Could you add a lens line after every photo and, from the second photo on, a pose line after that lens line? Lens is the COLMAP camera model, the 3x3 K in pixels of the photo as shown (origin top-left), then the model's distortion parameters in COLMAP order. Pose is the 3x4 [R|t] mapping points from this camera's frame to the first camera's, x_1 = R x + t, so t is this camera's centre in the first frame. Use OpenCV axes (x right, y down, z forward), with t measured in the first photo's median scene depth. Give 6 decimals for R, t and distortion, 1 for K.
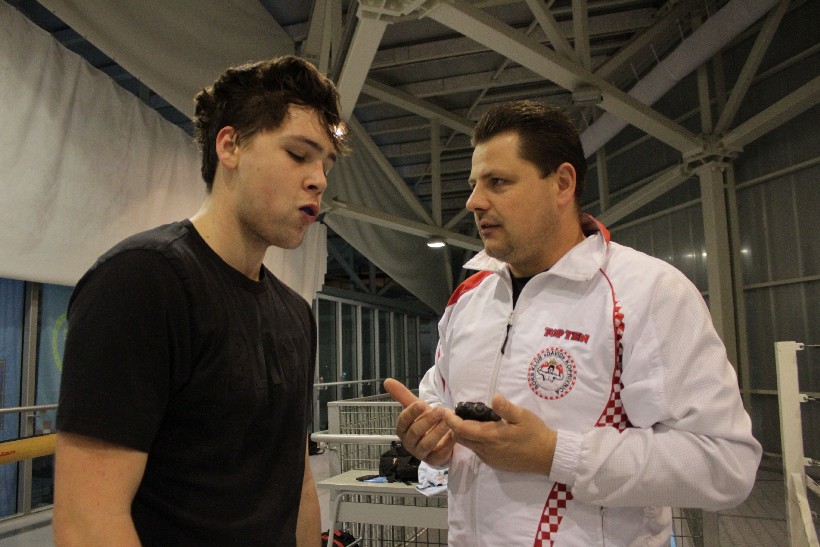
lens RADIAL K [[703.3, 0, 409.0], [0, 703.3, 262.1], [0, 0, 1]] dist [-0.035973, -0.002337]
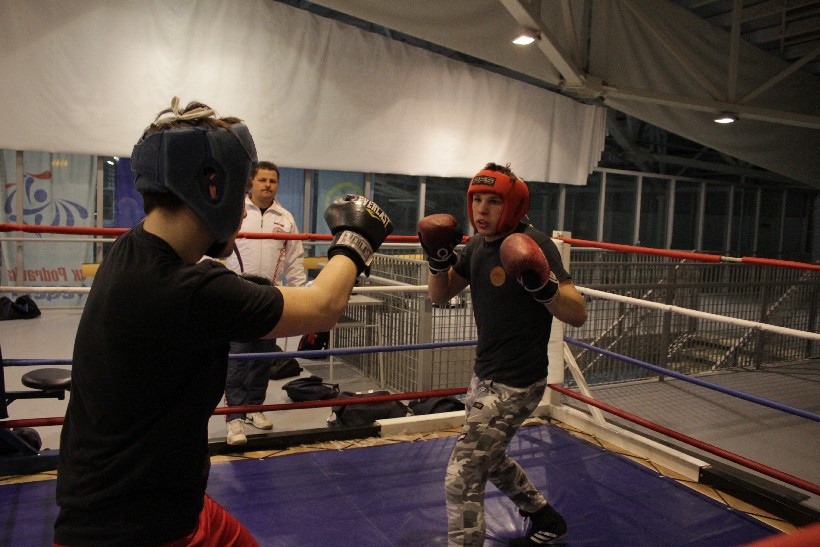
lens RADIAL K [[687.0, 0, 399.3], [0, 687.0, 275.4], [0, 0, 1]] dist [-0.166098, 0.153111]
pose [[0.698028, 0.115458, -0.706701, 0.500784], [0.045760, 0.977706, 0.204933, -0.029516], [0.714606, -0.175388, 0.677183, 0.008716]]
